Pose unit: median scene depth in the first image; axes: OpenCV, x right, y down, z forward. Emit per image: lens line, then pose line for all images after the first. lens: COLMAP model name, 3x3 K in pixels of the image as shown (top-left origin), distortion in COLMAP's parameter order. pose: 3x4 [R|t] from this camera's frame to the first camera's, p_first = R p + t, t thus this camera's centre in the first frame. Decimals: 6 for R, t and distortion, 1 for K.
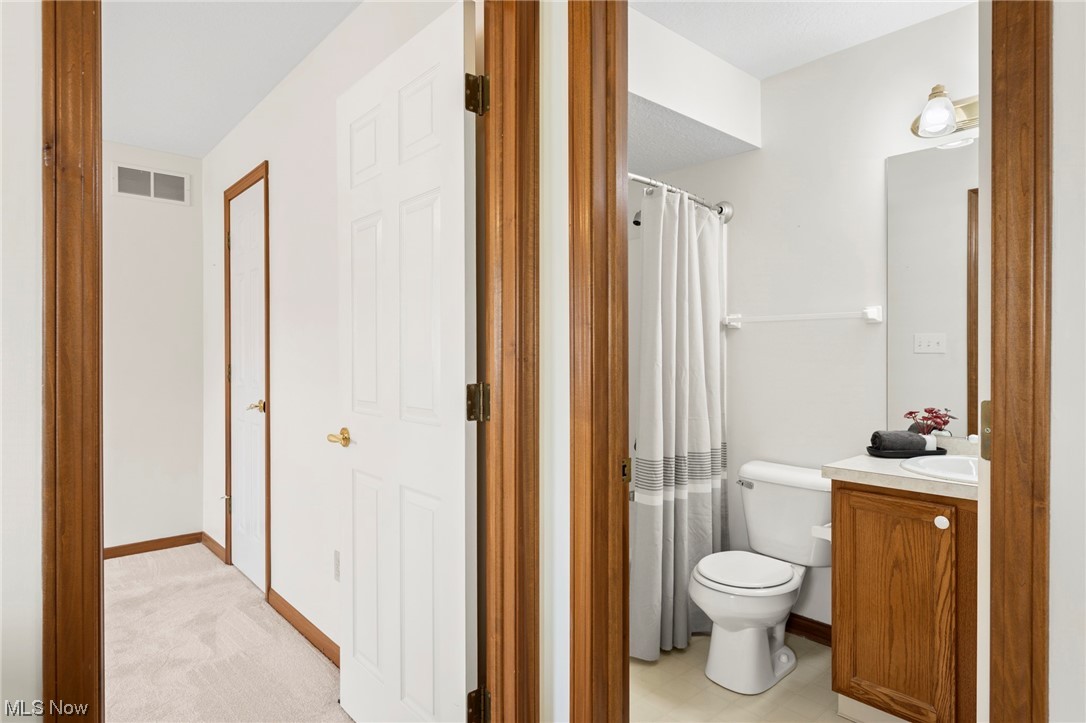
lens RADIAL K [[617.9, 0, 542.2], [0, 617.9, 359.7], [0, 0, 1]] dist [0.008424, 0.000445]
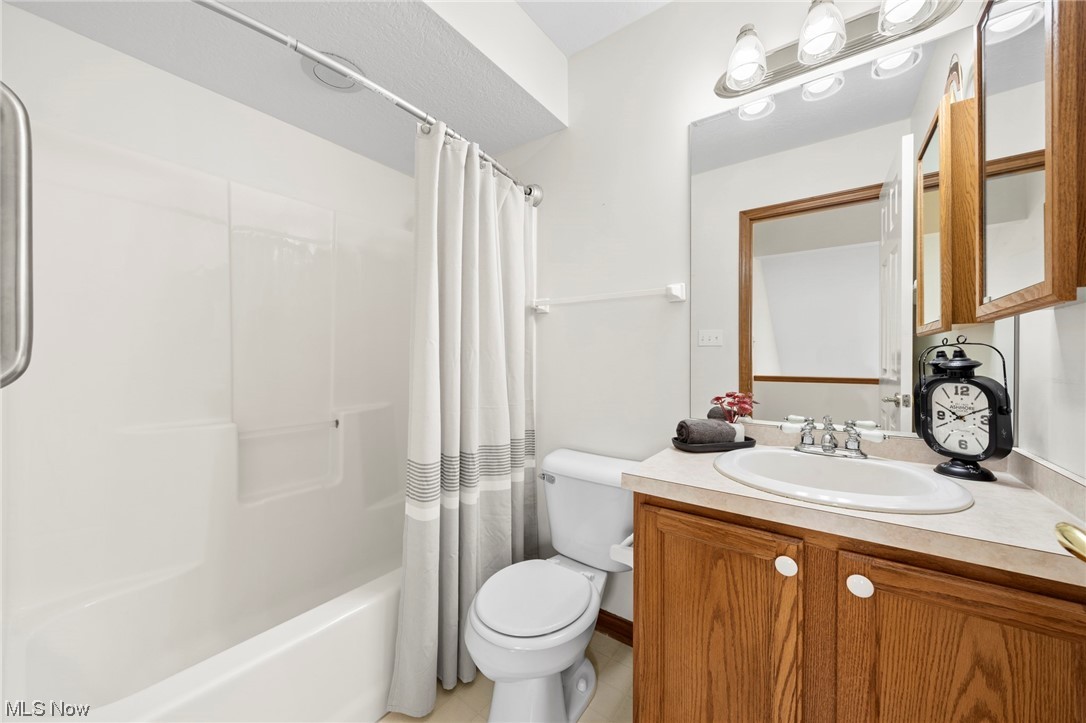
lens RADIAL K [[384.8, 0, 542.1], [0, 384.8, 360.0], [0, 0, 1]] dist [-0.002605, -0.000957]
pose [[0.980554, 0.002919, 0.196228, 0.246303], [-0.002311, 0.999992, -0.003329, 0.033928], [-0.196236, 0.002811, 0.980553, 0.522296]]
